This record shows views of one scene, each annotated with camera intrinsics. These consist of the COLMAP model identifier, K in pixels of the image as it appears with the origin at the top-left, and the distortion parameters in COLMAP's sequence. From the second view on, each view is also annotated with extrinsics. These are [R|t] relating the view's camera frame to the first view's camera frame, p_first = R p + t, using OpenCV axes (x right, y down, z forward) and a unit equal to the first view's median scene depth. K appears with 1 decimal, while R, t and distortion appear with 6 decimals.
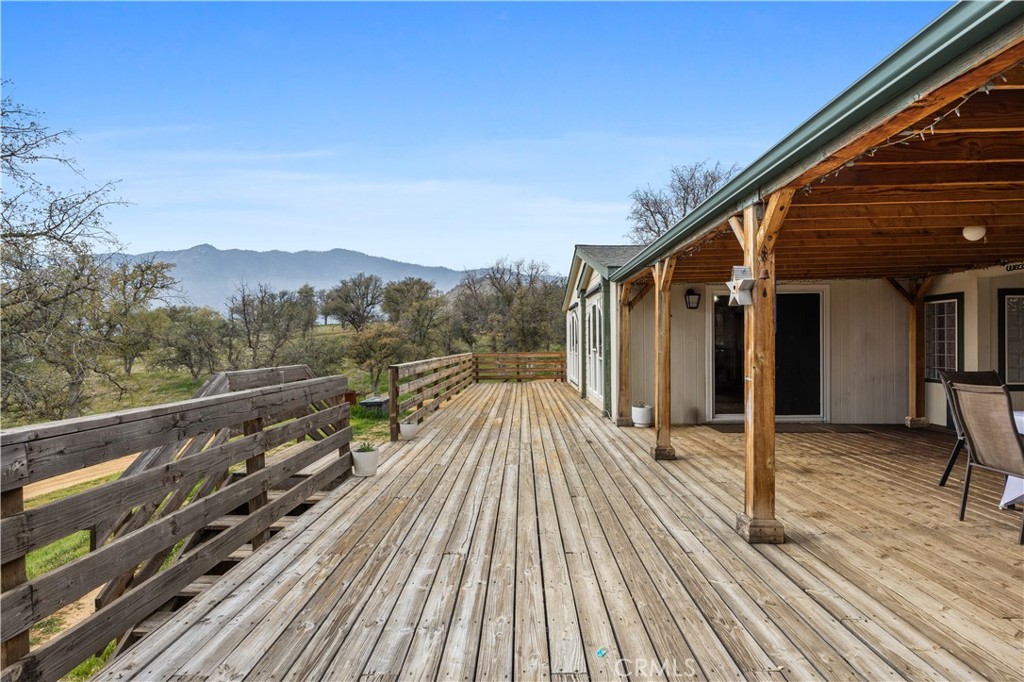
lens RADIAL K [[566.0, 0, 510.4], [0, 566.0, 342.3], [0, 0, 1]] dist [-0.000462, -0.000069]
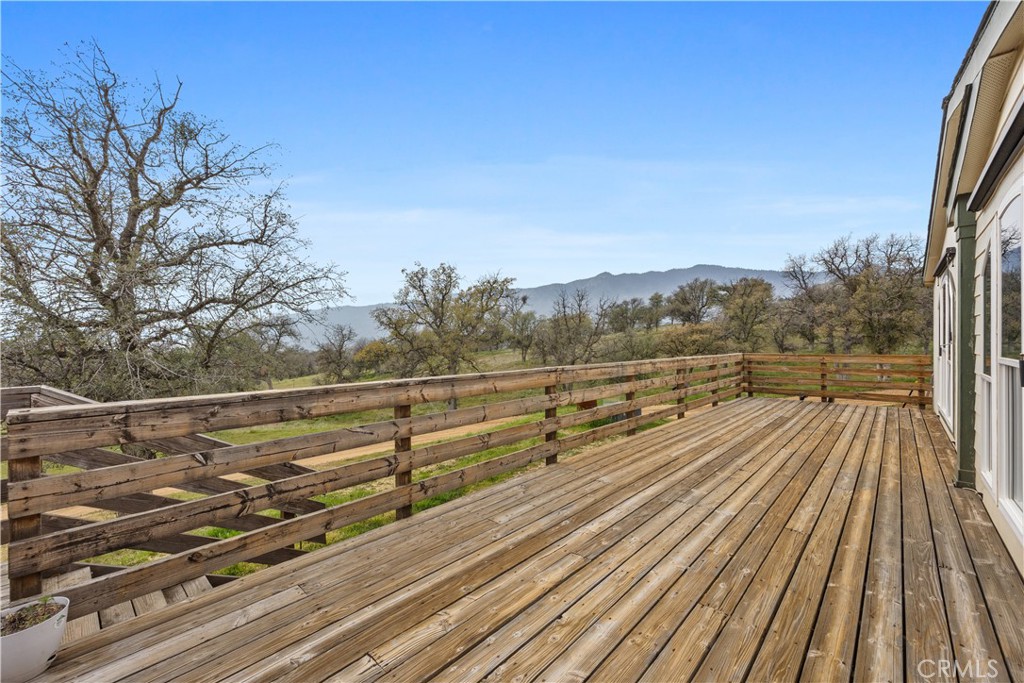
lens RADIAL K [[420.4, 0, 512.9], [0, 420.4, 339.8], [0, 0, 1]] dist [0.002553, 0.000204]
pose [[0.749504, 0.002221, -0.661997, 0.032279], [-0.001327, 0.999997, 0.001853, 0.000709], [0.661999, -0.000511, 0.749505, 0.212810]]
